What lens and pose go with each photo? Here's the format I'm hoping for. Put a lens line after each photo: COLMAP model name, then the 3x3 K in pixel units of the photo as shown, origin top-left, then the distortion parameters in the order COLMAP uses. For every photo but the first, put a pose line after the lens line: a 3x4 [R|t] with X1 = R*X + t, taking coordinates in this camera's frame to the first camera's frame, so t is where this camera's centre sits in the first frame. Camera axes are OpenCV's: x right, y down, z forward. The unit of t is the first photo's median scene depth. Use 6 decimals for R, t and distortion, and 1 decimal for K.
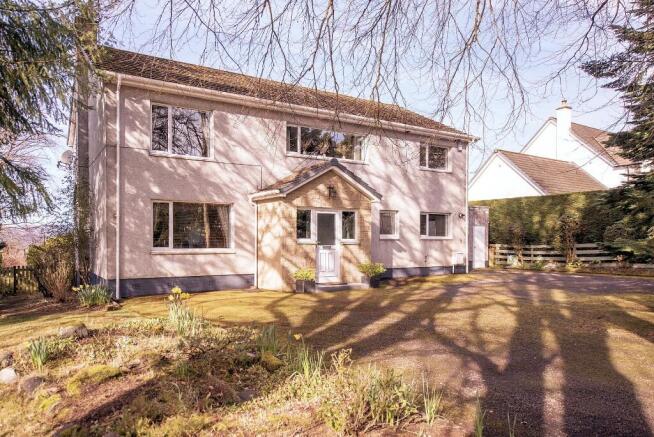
lens RADIAL K [[583.4, 0, 327.0], [0, 583.4, 218.5], [0, 0, 1]] dist [0.005857, 0.008663]
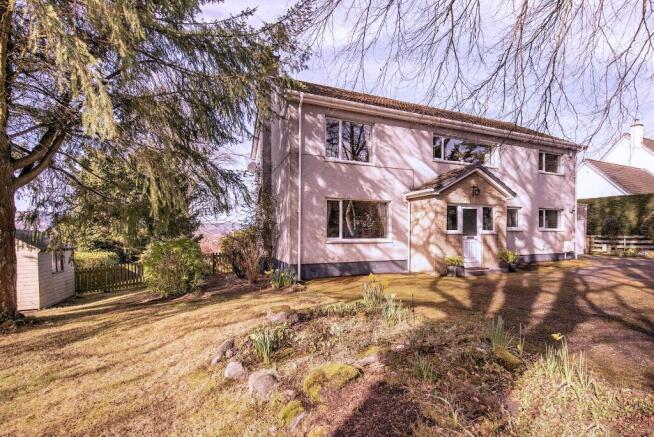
lens RADIAL K [[323.1, 0, 327.0], [0, 323.1, 218.5], [0, 0, 1]] dist [-0.000301, 0.000043]
pose [[0.997428, -0.006140, -0.071418, -0.241905], [0.004936, 0.999843, -0.017021, 0.020876], [0.071511, 0.016624, 0.997301, 0.324981]]
